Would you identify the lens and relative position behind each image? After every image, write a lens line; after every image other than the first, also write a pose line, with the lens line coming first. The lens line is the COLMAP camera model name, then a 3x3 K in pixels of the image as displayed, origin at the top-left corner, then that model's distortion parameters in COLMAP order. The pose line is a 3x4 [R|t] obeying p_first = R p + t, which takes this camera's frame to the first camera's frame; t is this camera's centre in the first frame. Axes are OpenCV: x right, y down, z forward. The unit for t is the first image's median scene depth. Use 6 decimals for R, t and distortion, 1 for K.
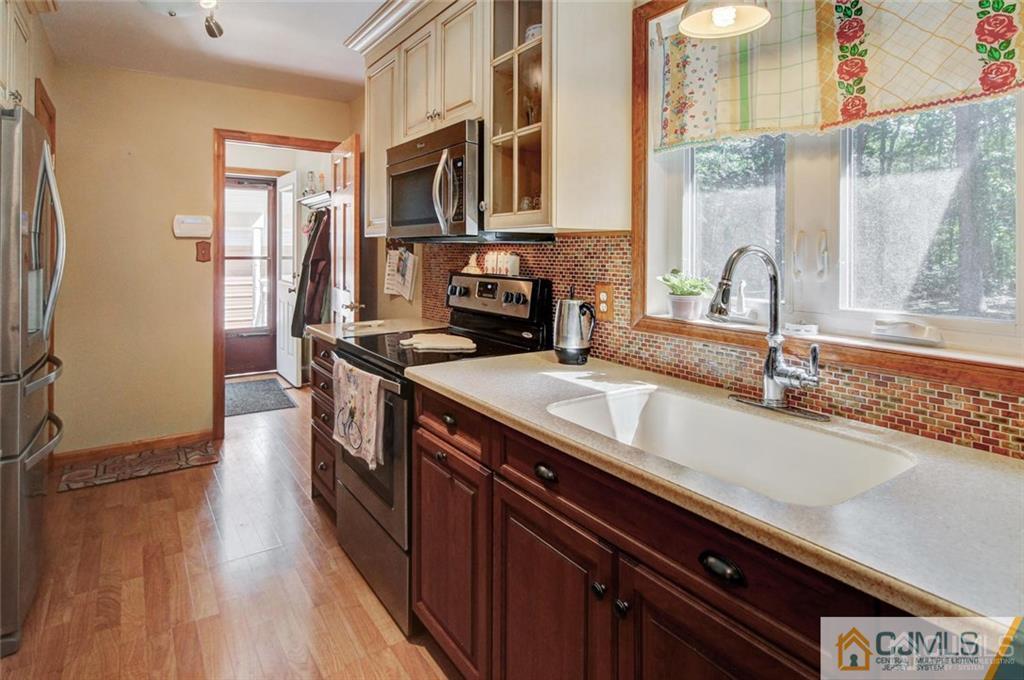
lens RADIAL K [[559.5, 0, 515.0], [0, 559.5, 250.8], [0, 0, 1]] dist [0.002196, -0.000052]
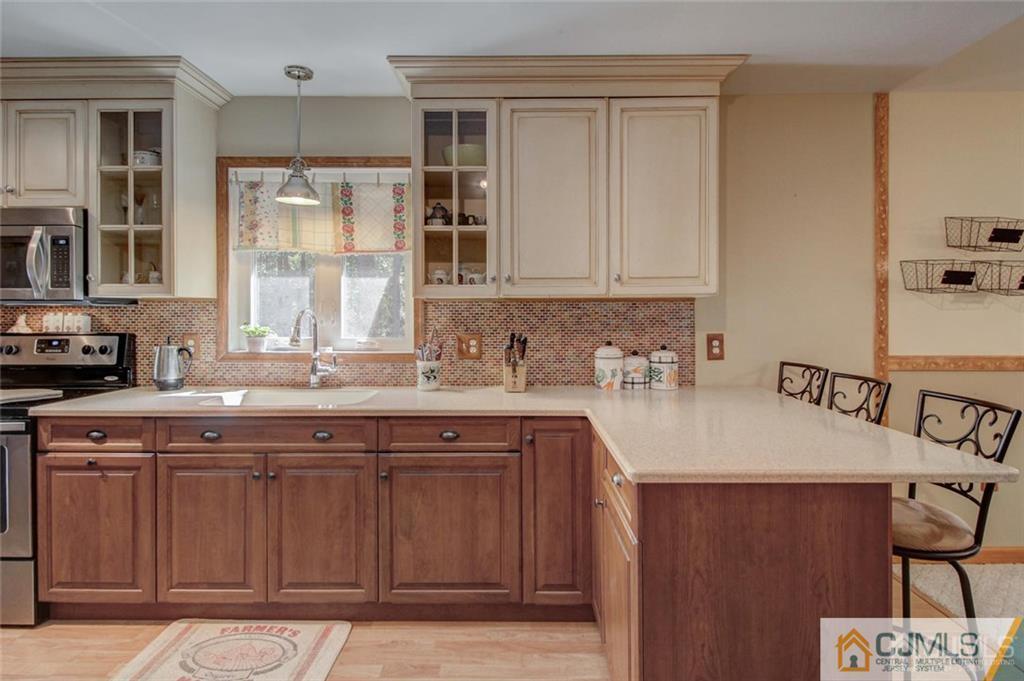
lens RADIAL K [[536.8, 0, 516.1], [0, 536.8, 311.1], [0, 0, 1]] dist [0.007381, -0.000401]
pose [[0.571439, -0.007093, 0.820614, -0.557283], [0.002995, 0.999974, 0.006557, -0.008564], [-0.820639, -0.001289, 0.571445, -0.553149]]
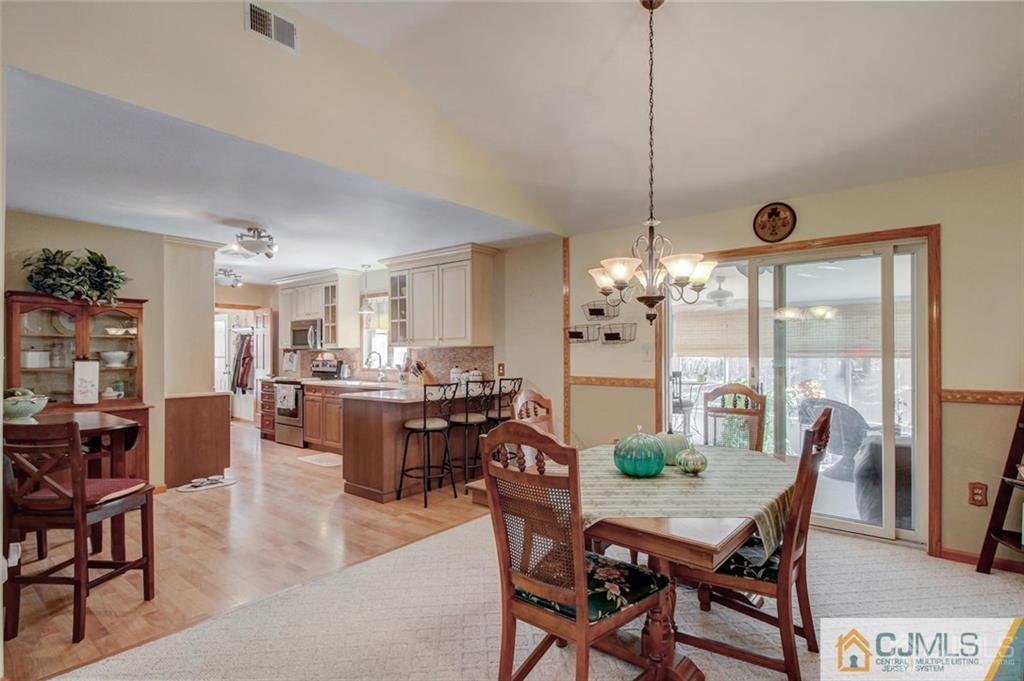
lens RADIAL K [[501.7, 0, 529.7], [0, 501.7, 351.5], [0, 0, 1]] dist [0.003103, 0.000127]
pose [[0.951373, -0.006492, 0.307972, 0.264814], [0.006553, 0.999978, 0.000835, -0.004415], [-0.307971, 0.001223, 0.951395, -3.034019]]
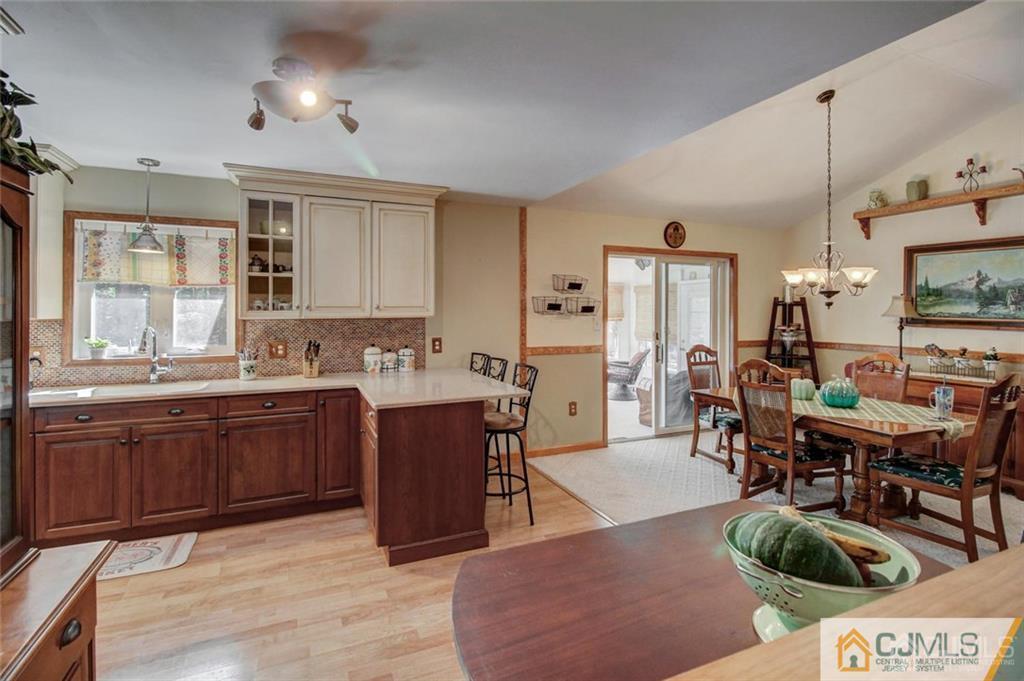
lens RADIAL K [[477.7, 0, 510.1], [0, 477.7, 307.0], [0, 0, 1]] dist [0.011648, -0.012354]
pose [[0.188868, 0.003520, 0.981996, -1.210406], [0.000356, 0.999993, -0.003652, -0.073956], [-0.982002, 0.001039, 0.188865, -0.938890]]
